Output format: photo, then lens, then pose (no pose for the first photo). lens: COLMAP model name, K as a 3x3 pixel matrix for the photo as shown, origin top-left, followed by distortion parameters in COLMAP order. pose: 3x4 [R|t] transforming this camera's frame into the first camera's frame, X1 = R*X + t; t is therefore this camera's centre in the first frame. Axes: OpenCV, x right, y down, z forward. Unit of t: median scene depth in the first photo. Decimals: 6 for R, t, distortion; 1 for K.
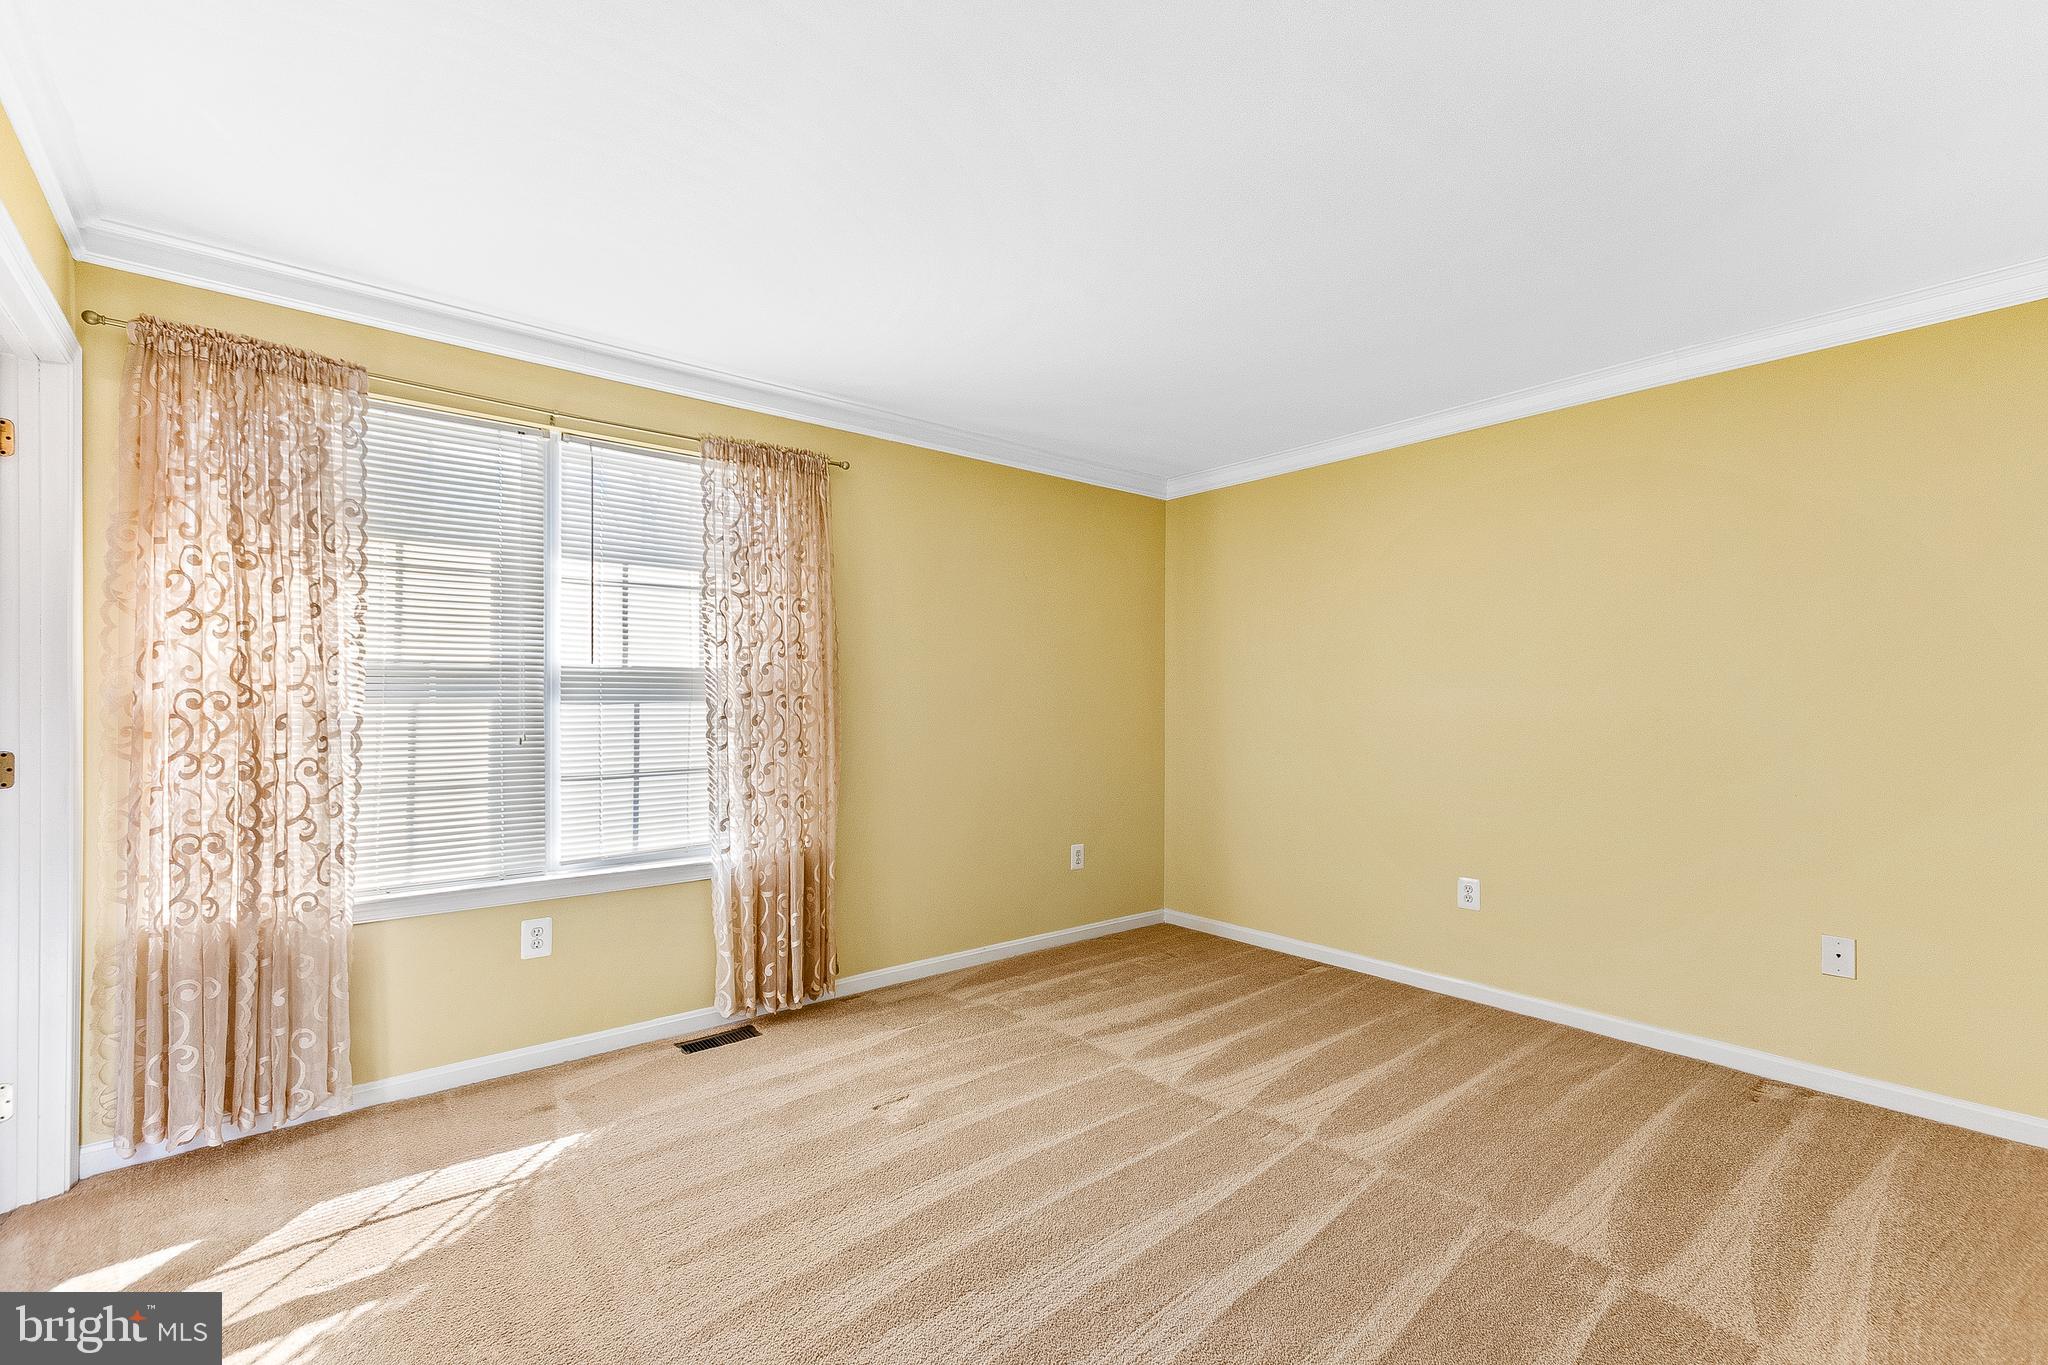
lens RADIAL K [[889.4, 0, 1030.8], [0, 889.4, 702.7], [0, 0, 1]] dist [0.016160, -0.000615]
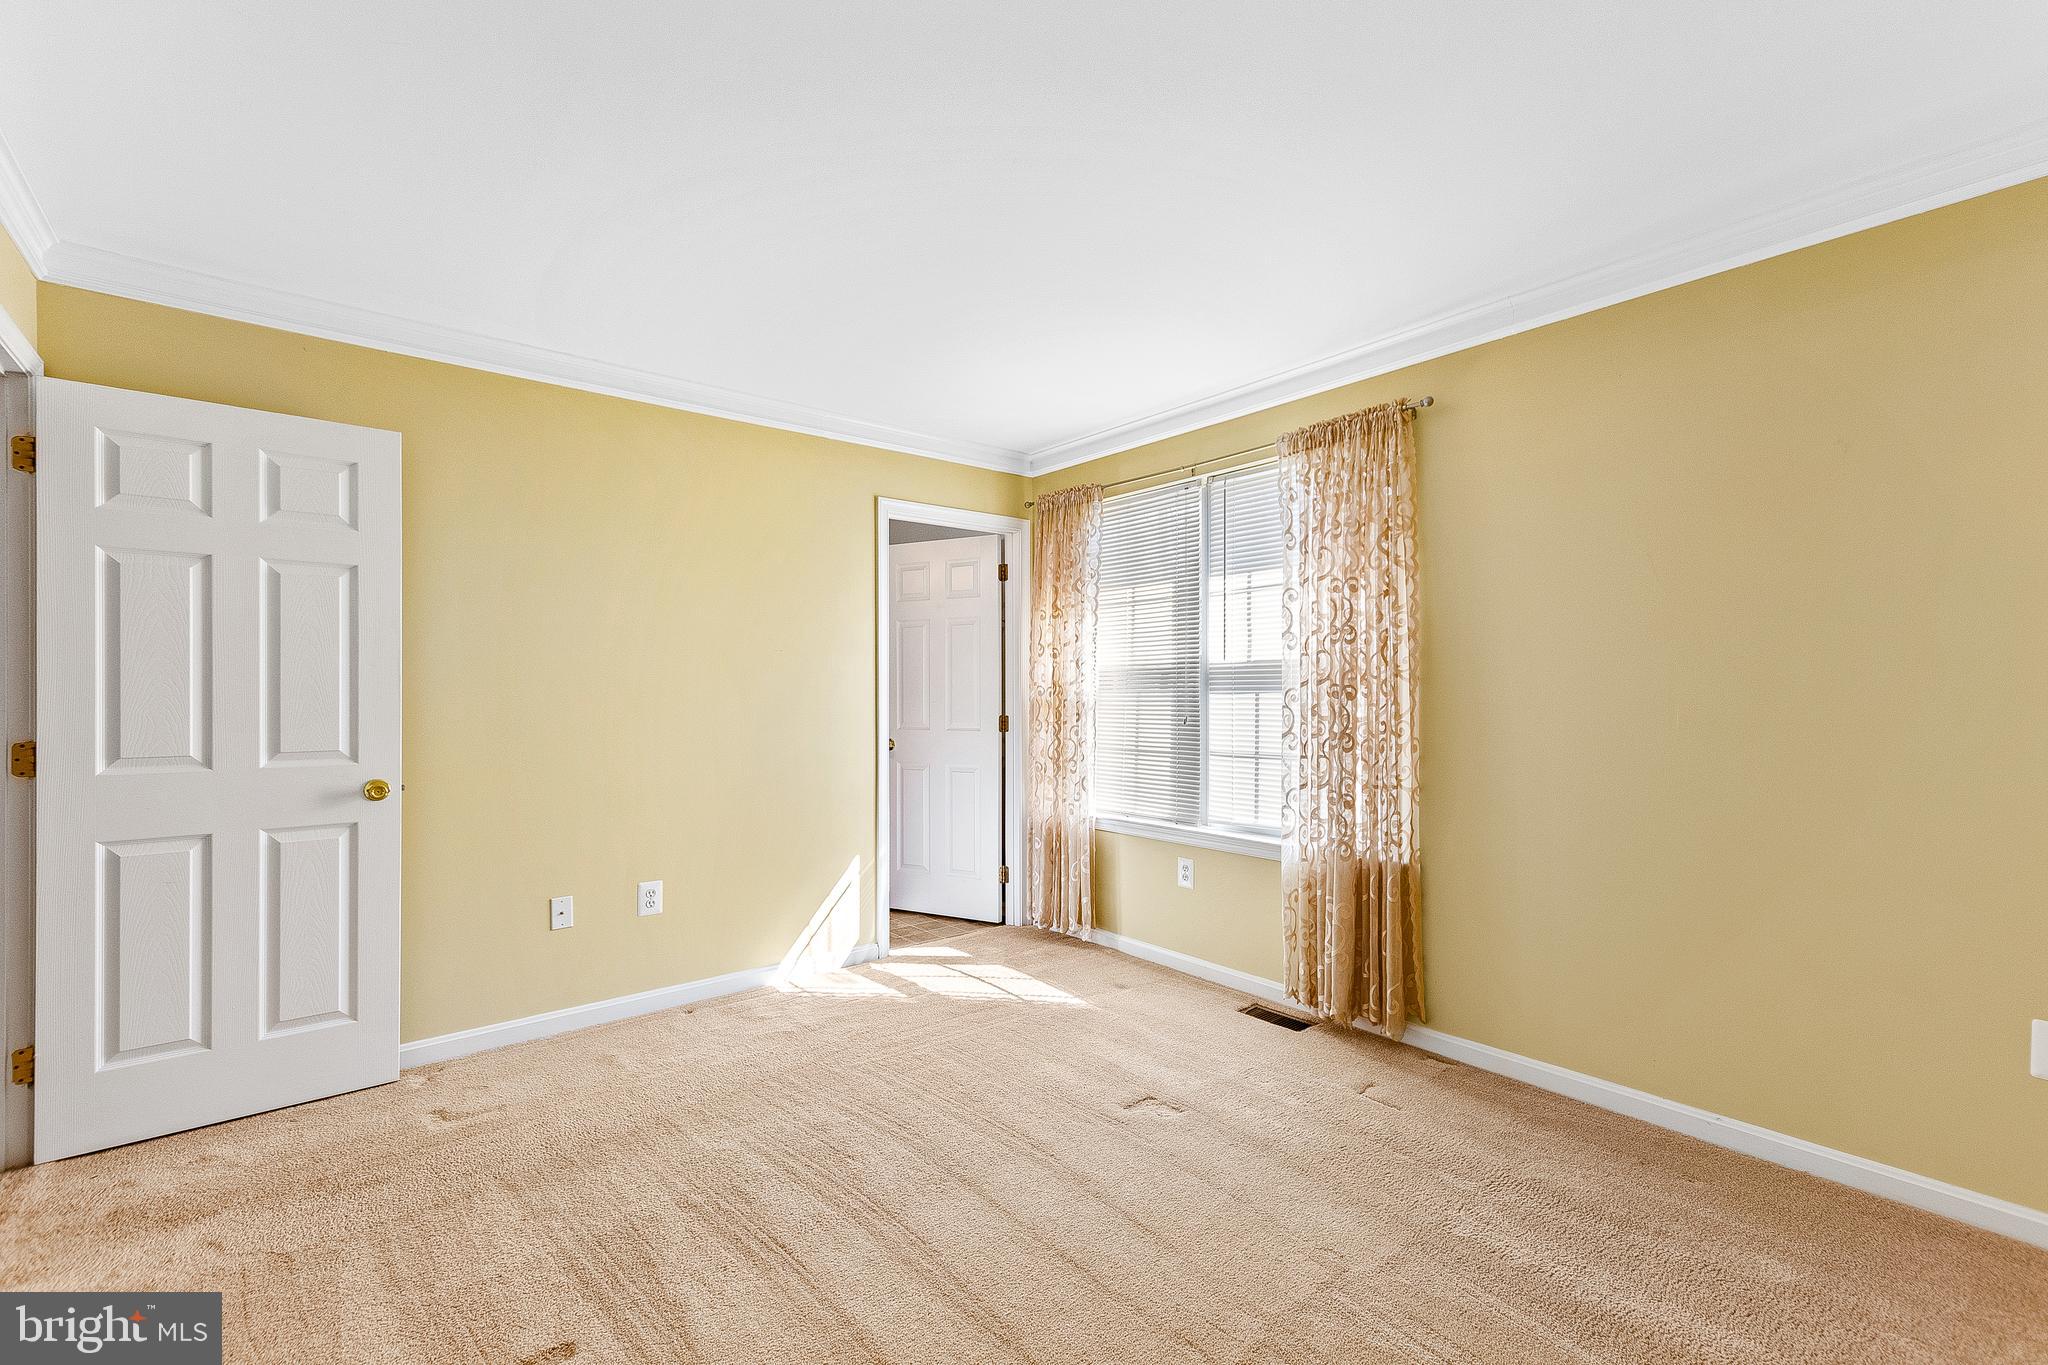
lens RADIAL K [[882.2, 0, 1030.7], [0, 882.2, 686.4], [0, 0, 1]] dist [0.020948, -0.005899]
pose [[-0.008441, -0.005824, -0.999947, 0.733982], [0.004541, 0.999973, -0.005863, -0.002844], [0.999954, -0.004590, -0.008415, 0.777183]]
